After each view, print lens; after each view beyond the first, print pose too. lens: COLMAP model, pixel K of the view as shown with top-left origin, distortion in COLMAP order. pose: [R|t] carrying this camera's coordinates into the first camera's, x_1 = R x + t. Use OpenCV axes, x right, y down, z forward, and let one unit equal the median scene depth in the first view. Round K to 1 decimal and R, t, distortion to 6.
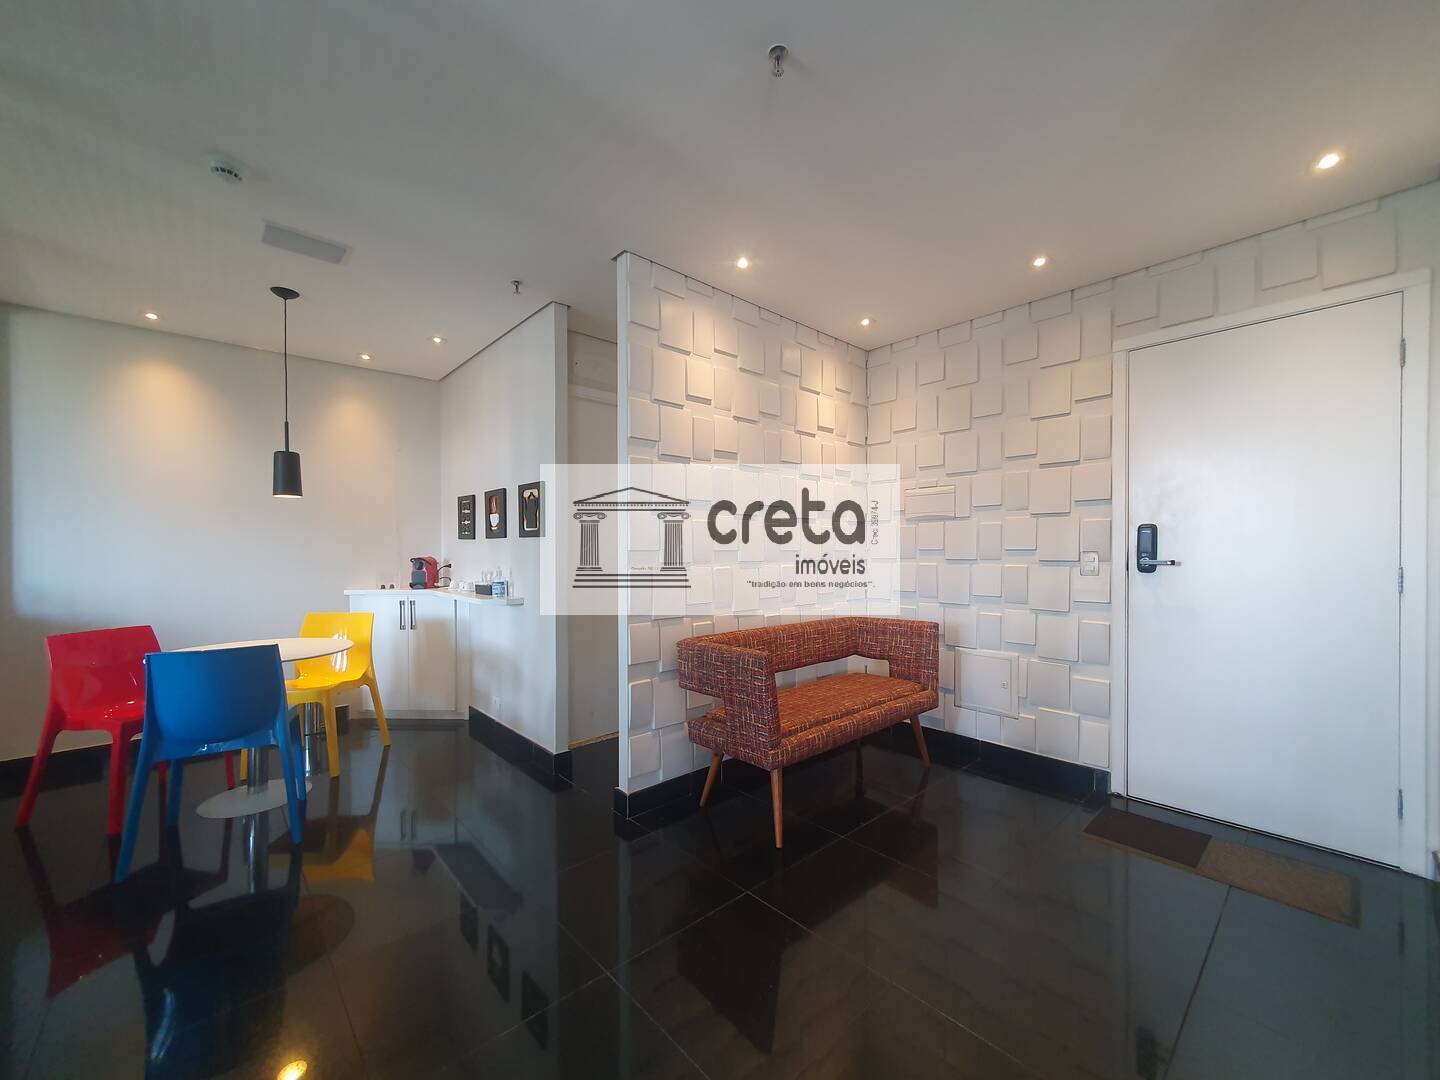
lens RADIAL K [[568.9, 0, 719.6], [0, 568.9, 551.3], [0, 0, 1]] dist [0.012171, 0.000193]
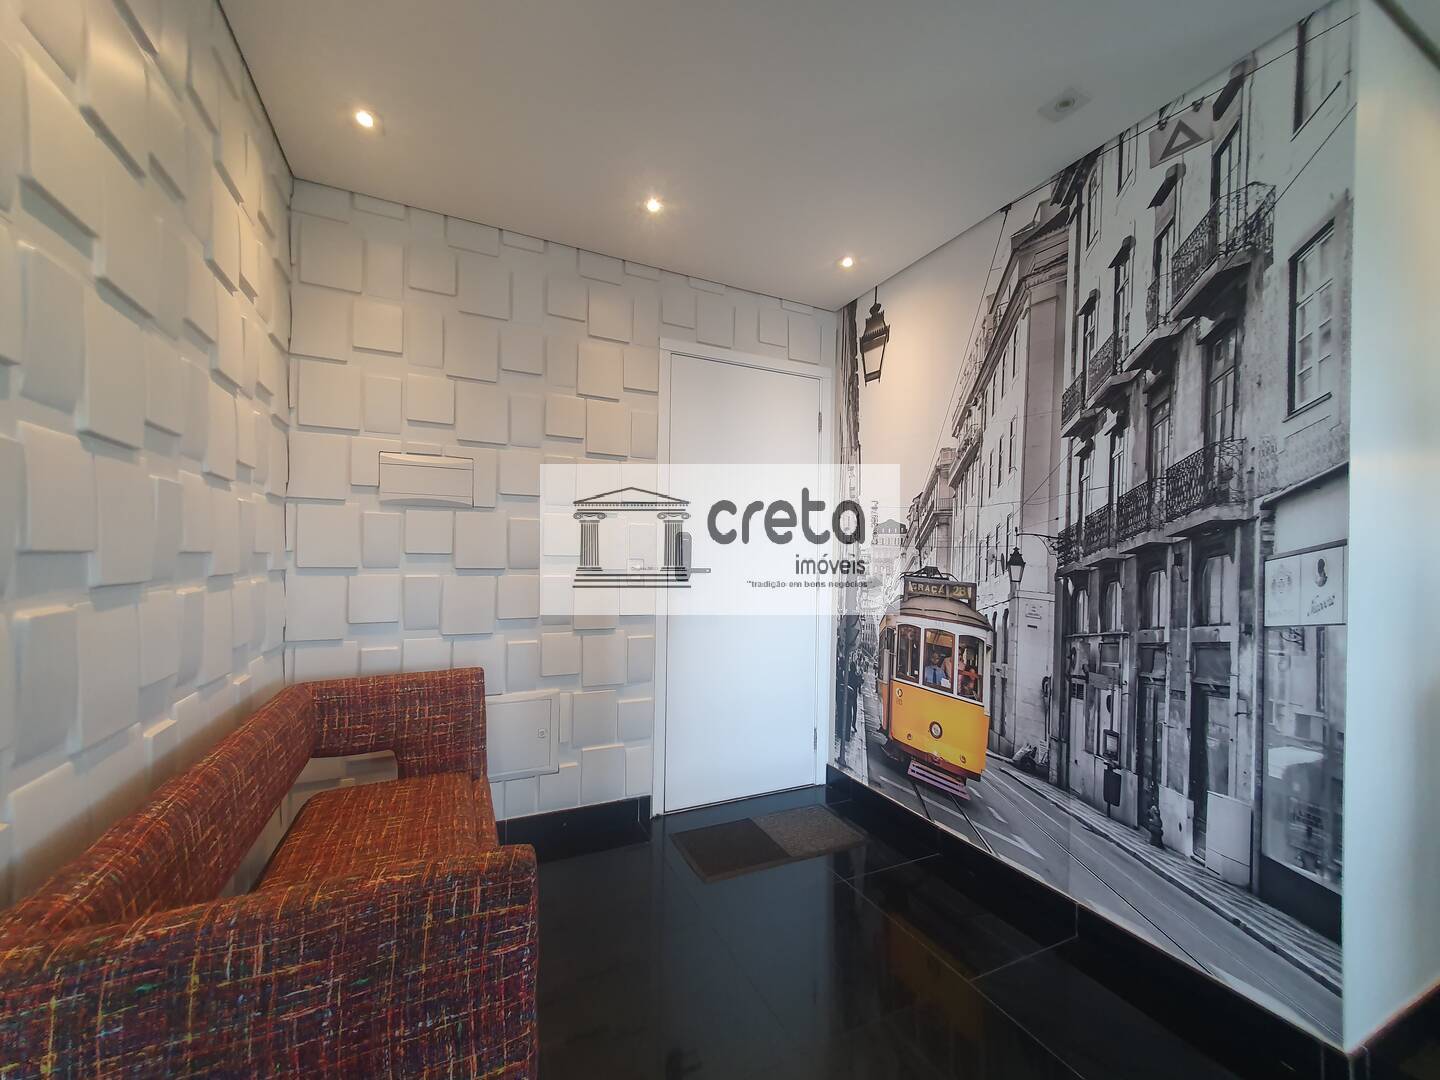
lens RADIAL K [[568.9, 0, 719.6], [0, 568.9, 551.3], [0, 0, 1]] dist [0.012171, 0.000193]
pose [[0.289276, 0.016741, 0.957099, -0.173096], [-0.012585, 0.999827, -0.013685, -0.000488], [-0.957163, -0.008086, 0.289436, 0.601267]]
